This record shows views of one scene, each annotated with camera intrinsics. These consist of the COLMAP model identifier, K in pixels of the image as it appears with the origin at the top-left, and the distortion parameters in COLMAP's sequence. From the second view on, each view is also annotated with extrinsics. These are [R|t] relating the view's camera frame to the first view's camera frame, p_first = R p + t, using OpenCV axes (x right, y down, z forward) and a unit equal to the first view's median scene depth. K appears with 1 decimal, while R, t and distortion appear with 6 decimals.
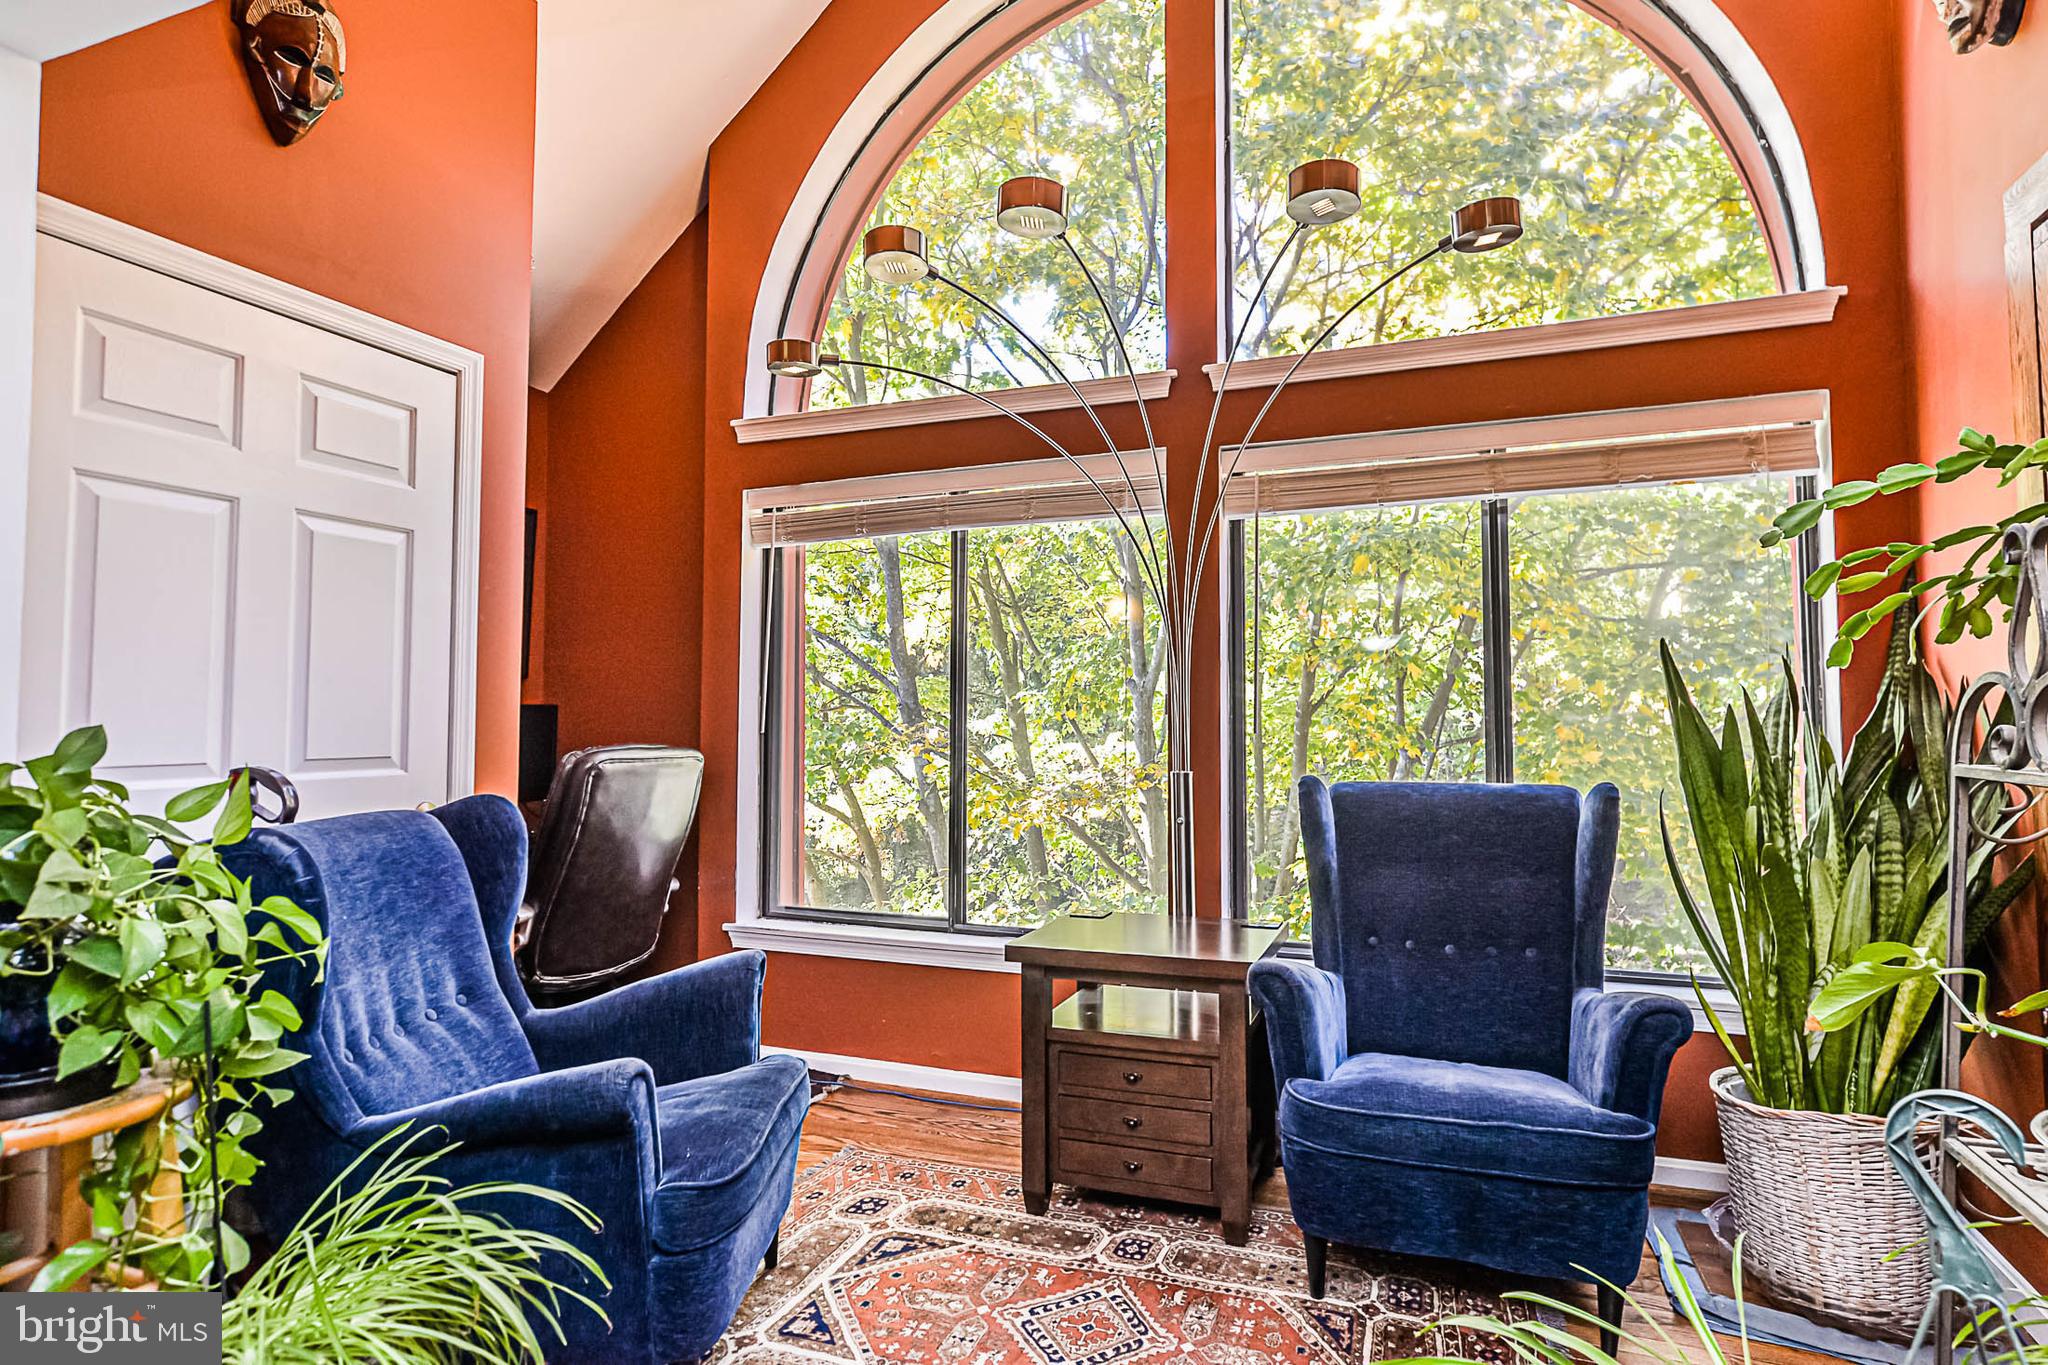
lens RADIAL K [[1070.6, 0, 1064.1], [0, 1070.6, 671.1], [0, 0, 1]] dist [-0.003040, -0.000120]
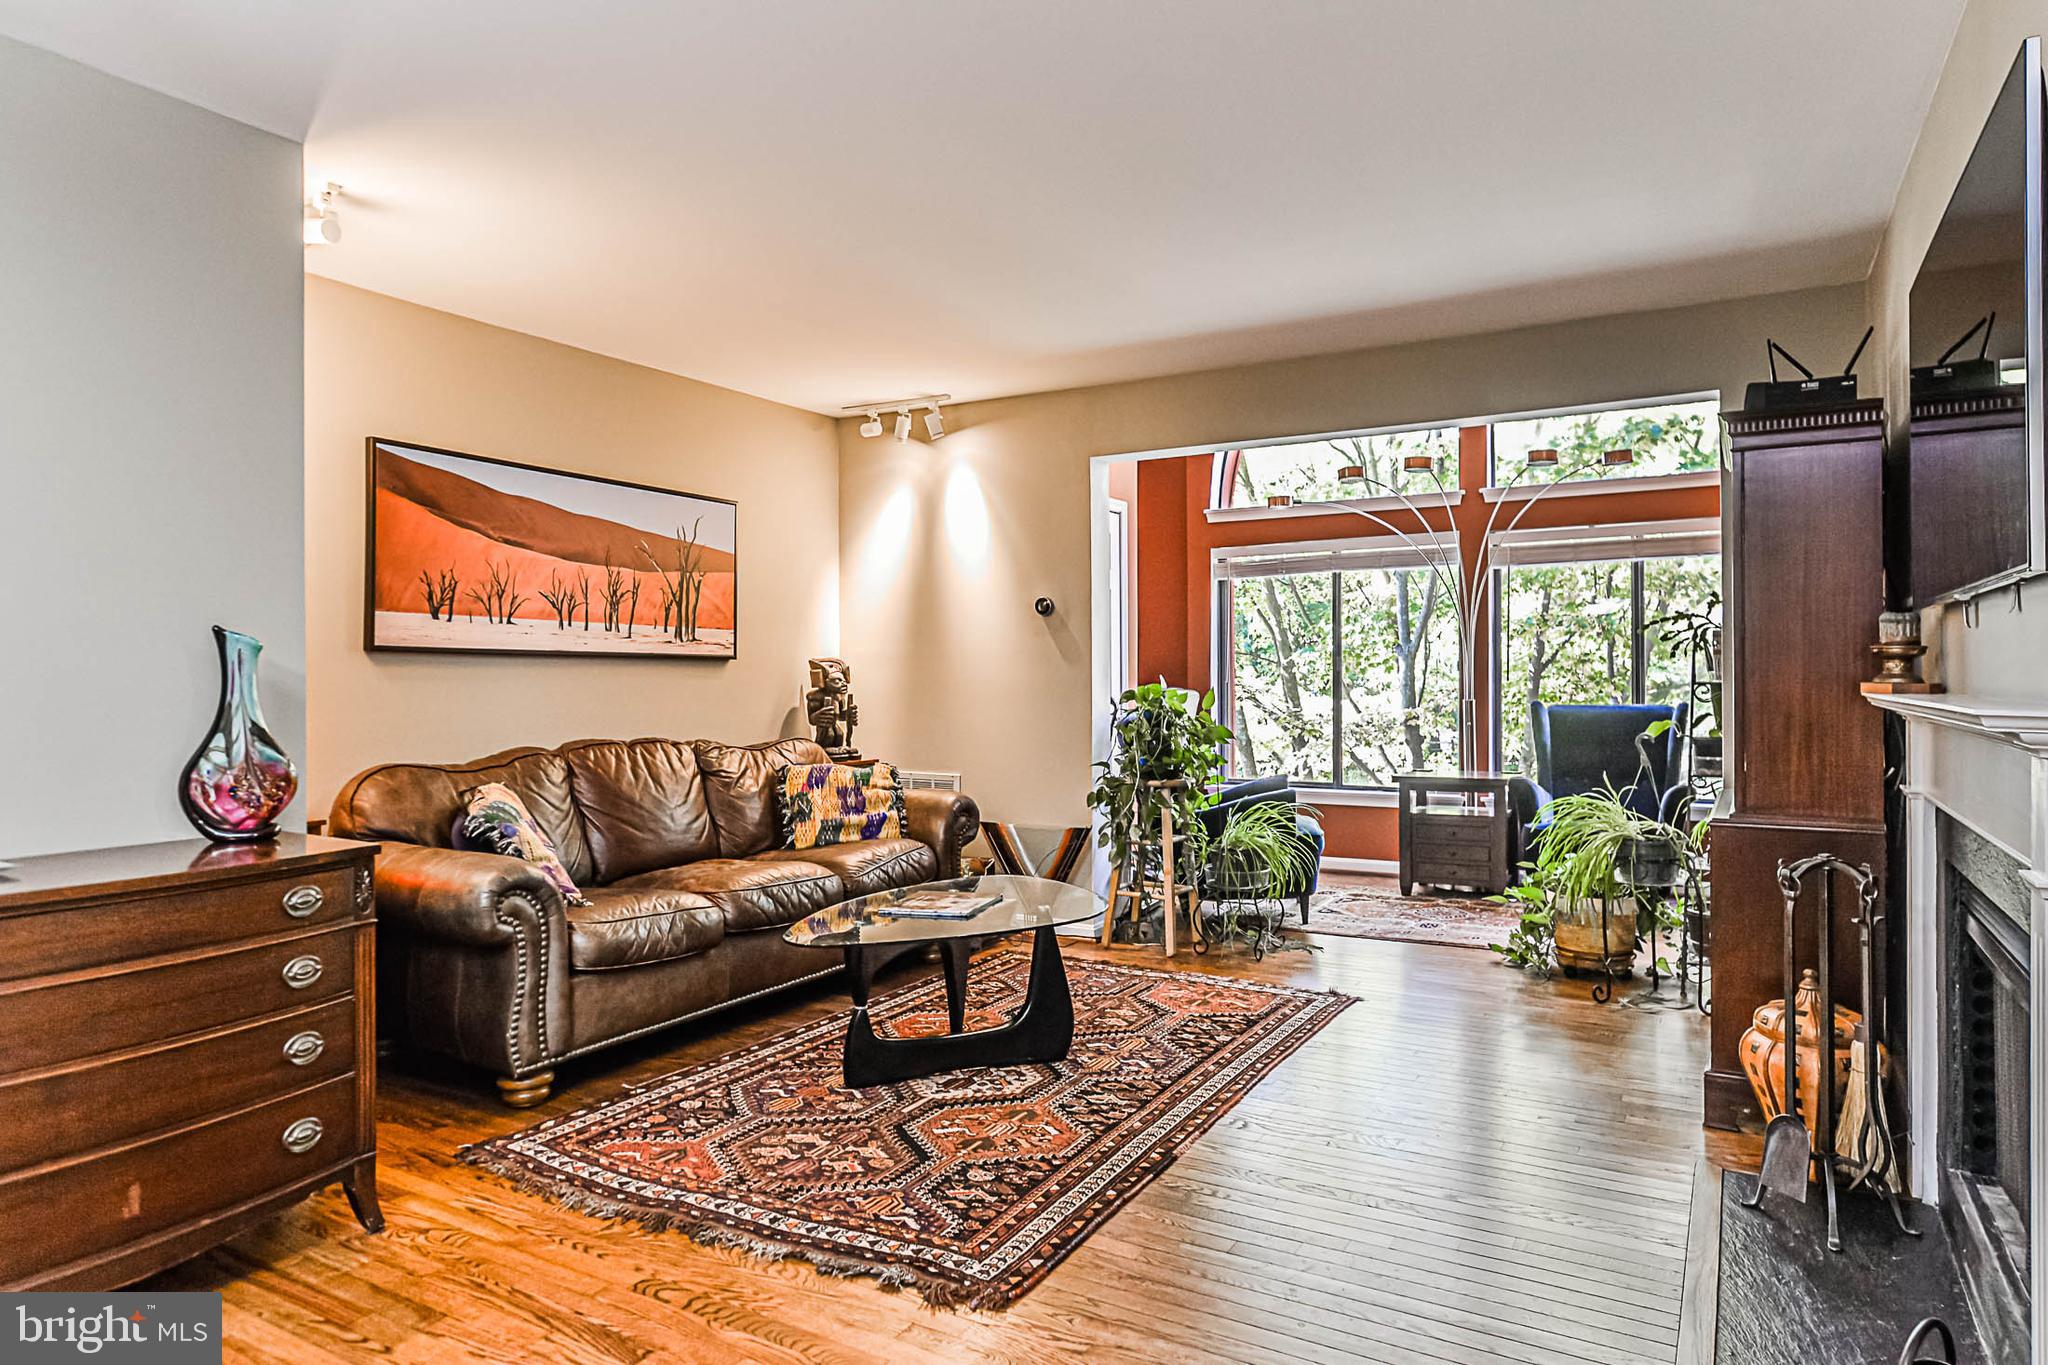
lens RADIAL K [[1209.0, 0, 1045.8], [0, 1209.0, 675.5], [0, 0, 1]] dist [-0.022746, 0.000603]
pose [[0.985770, -0.002680, -0.168080, -0.350558], [0.009866, 0.999072, 0.041937, -0.065060], [0.167811, -0.042999, 0.984881, -1.620611]]
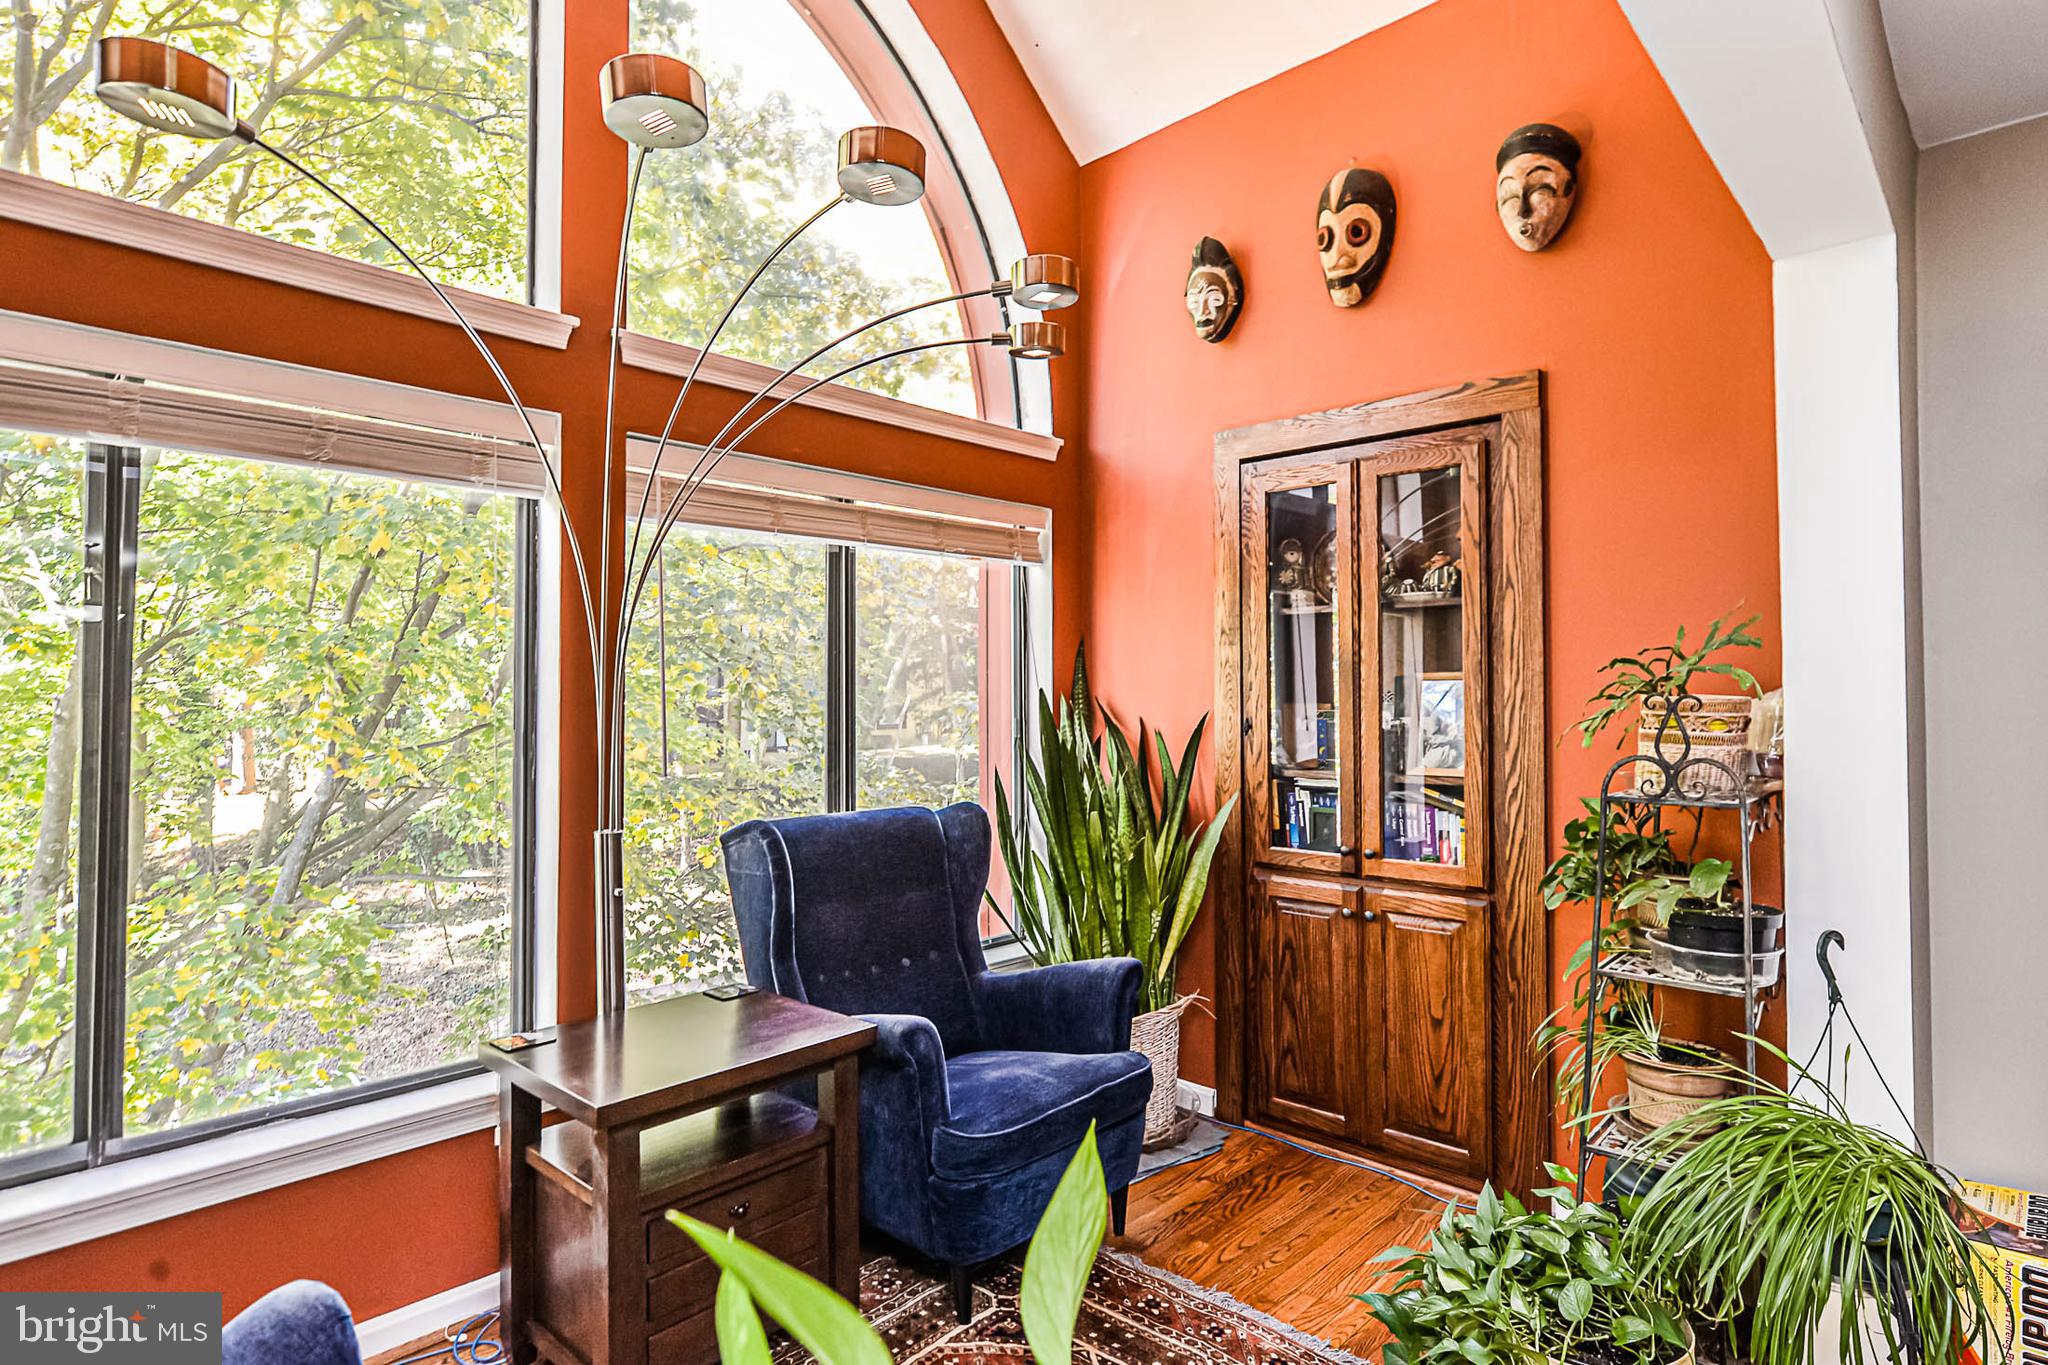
lens RADIAL K [[1070.6, 0, 1064.1], [0, 1070.6, 671.1], [0, 0, 1]] dist [-0.003040, -0.000120]
pose [[0.376150, 0.023821, 0.926253, -0.621494], [-0.040650, 0.999131, -0.009188, -0.039944], [-0.925667, -0.034197, 0.376792, 0.471922]]
